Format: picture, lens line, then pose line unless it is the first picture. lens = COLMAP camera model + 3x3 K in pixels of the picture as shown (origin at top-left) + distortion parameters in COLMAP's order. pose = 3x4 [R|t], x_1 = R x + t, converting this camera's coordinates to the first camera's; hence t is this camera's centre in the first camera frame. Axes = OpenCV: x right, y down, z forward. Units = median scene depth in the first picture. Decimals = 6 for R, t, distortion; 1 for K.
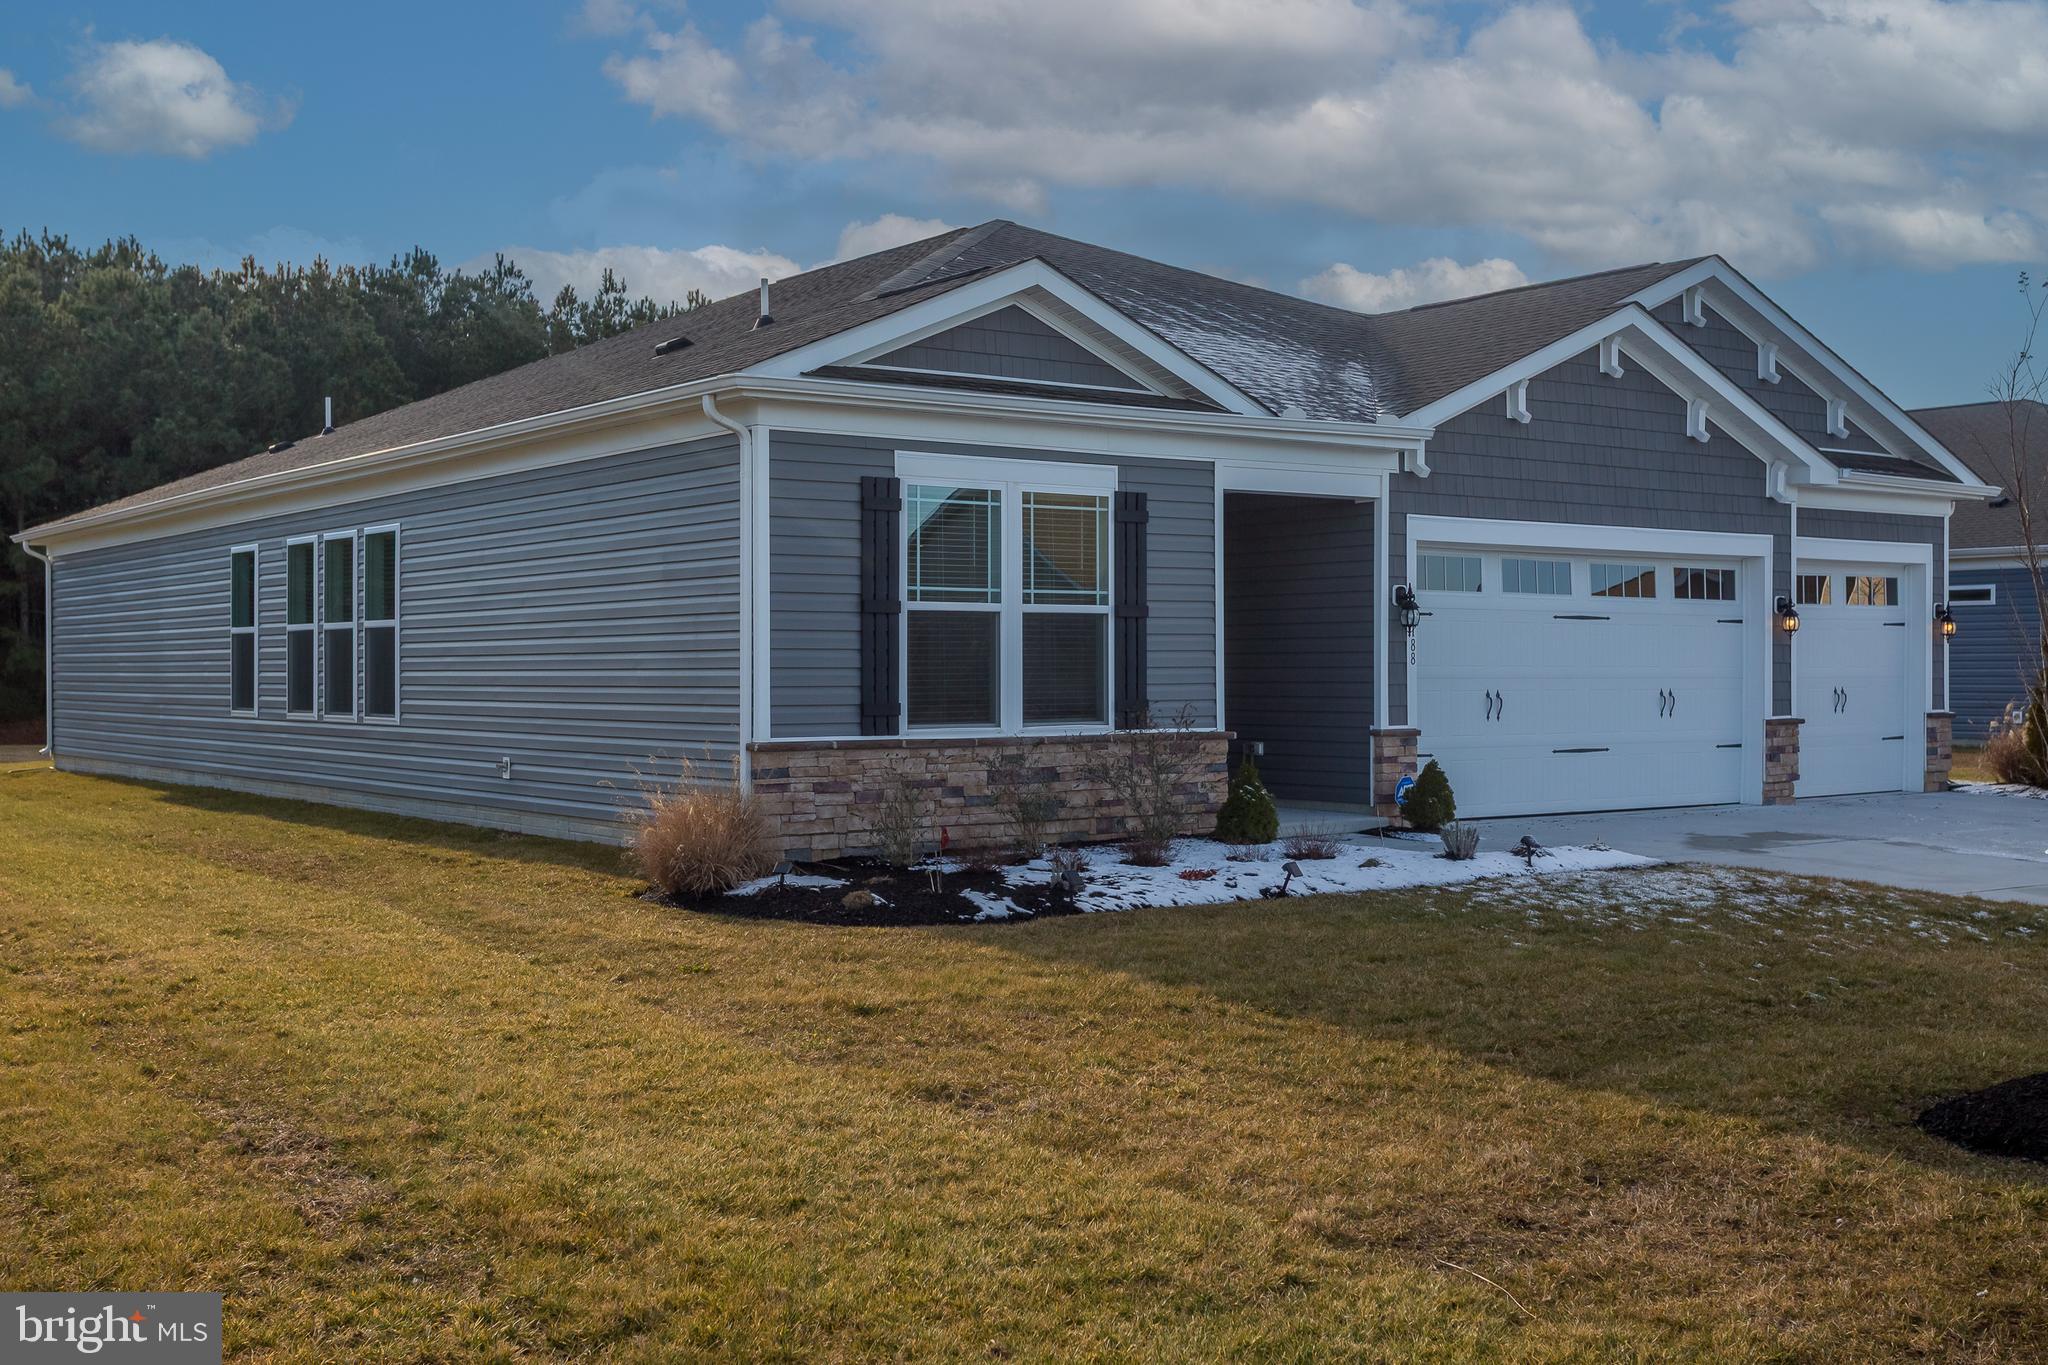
lens RADIAL K [[2156.7, 0, 1025.4], [0, 2156.7, 682.0], [0, 0, 1]] dist [0.004688, 0.008380]
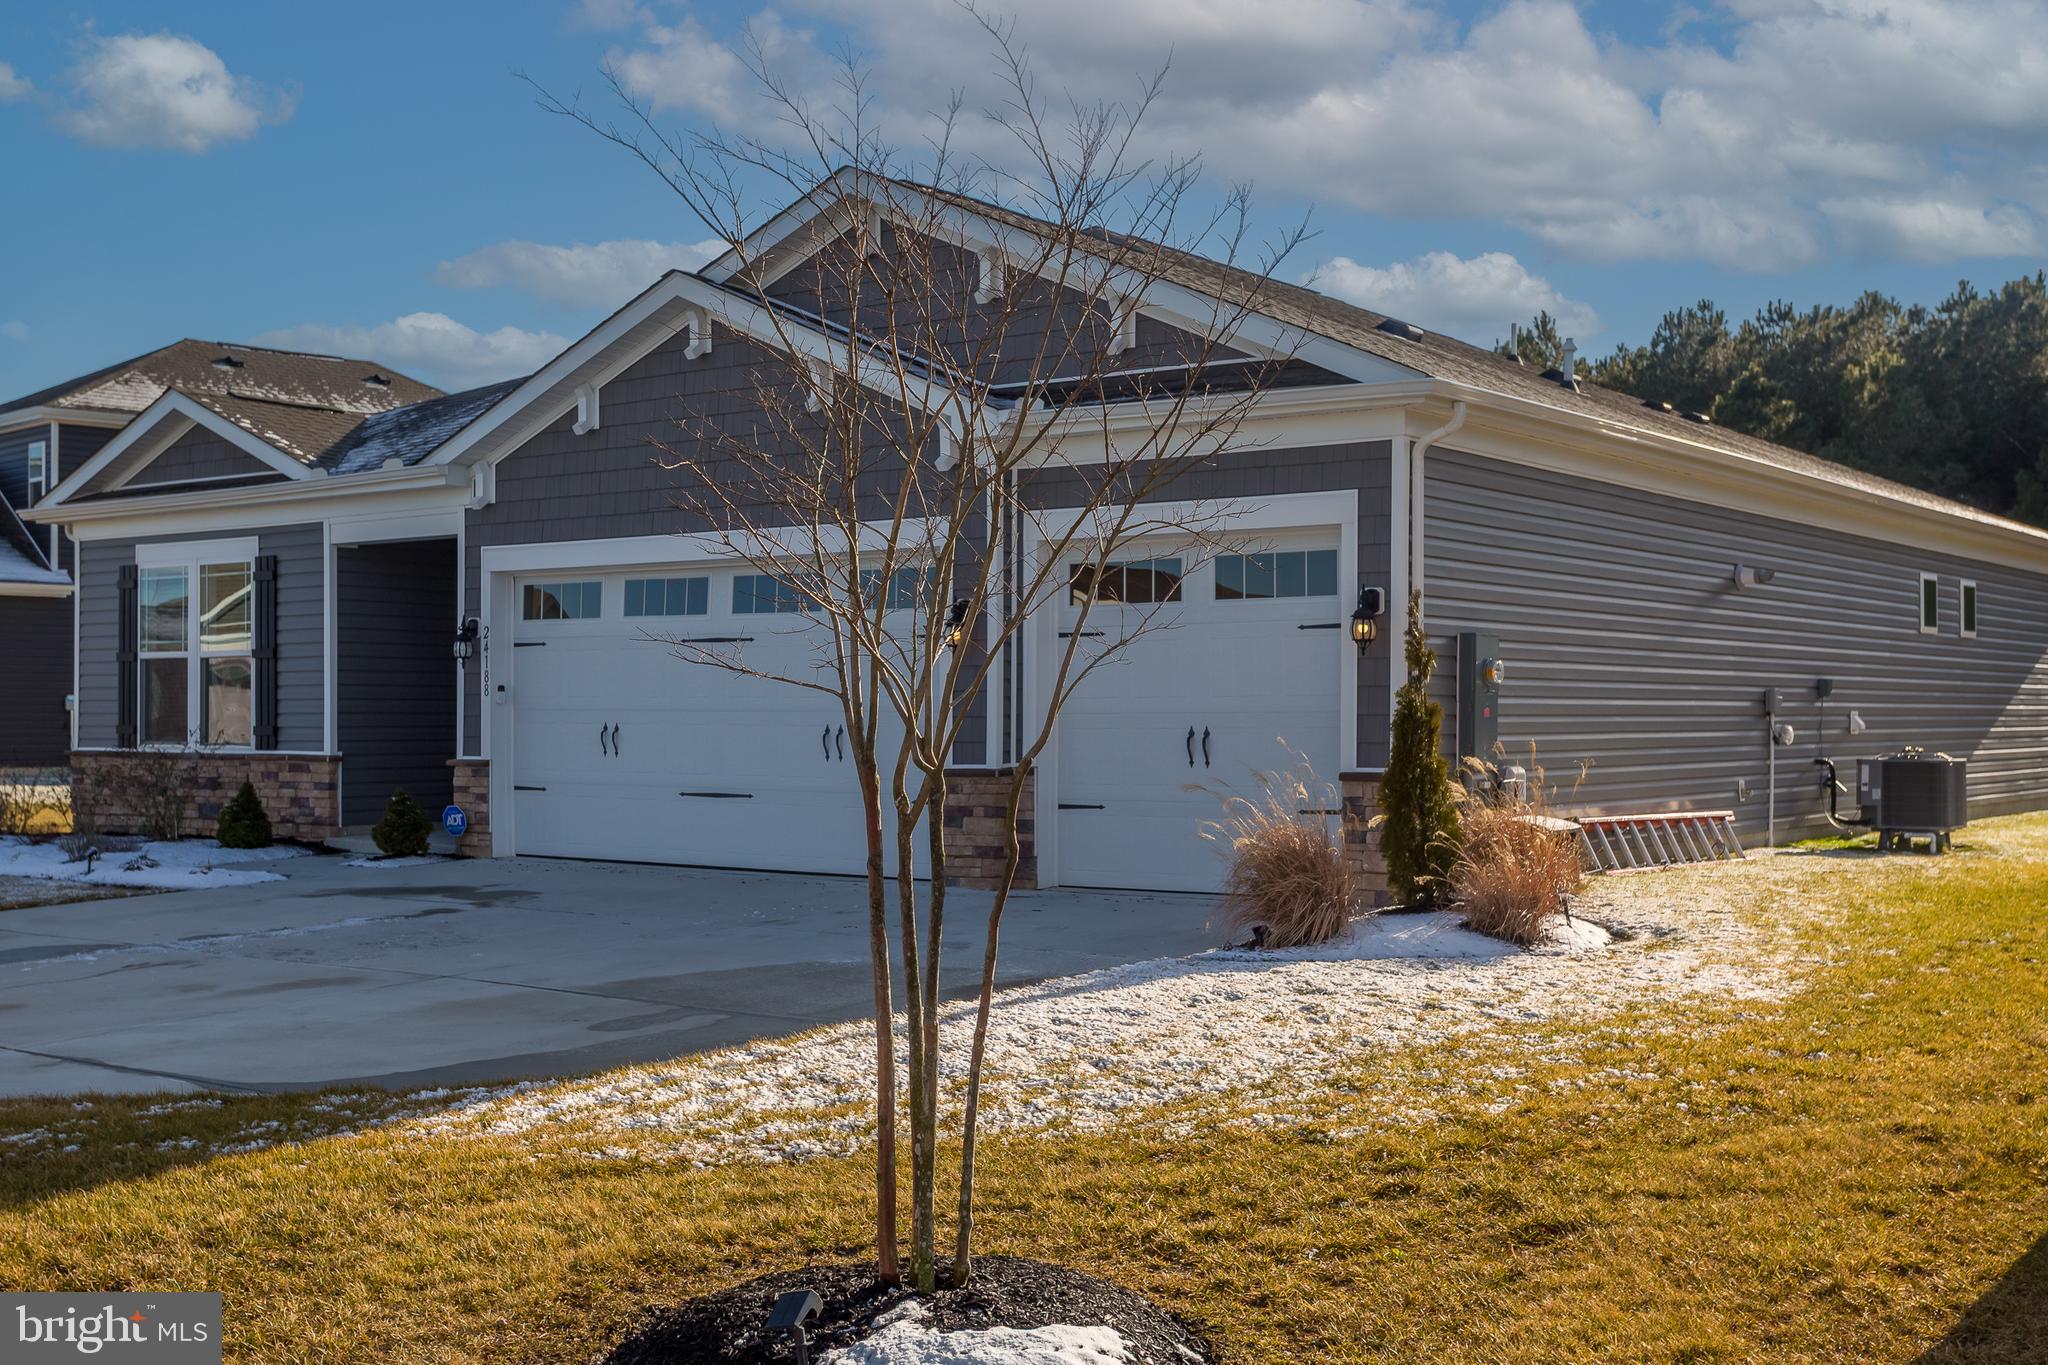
lens RADIAL K [[2293.9, 0, 1032.7], [0, 2293.9, 681.1], [0, 0, 1]] dist [0.060758, 0.053748]
pose [[0.282941, -0.011465, -0.959069, 1.386540], [-0.007860, 0.999867, -0.014272, -0.001860], [0.959105, 0.011576, 0.282813, 1.018550]]
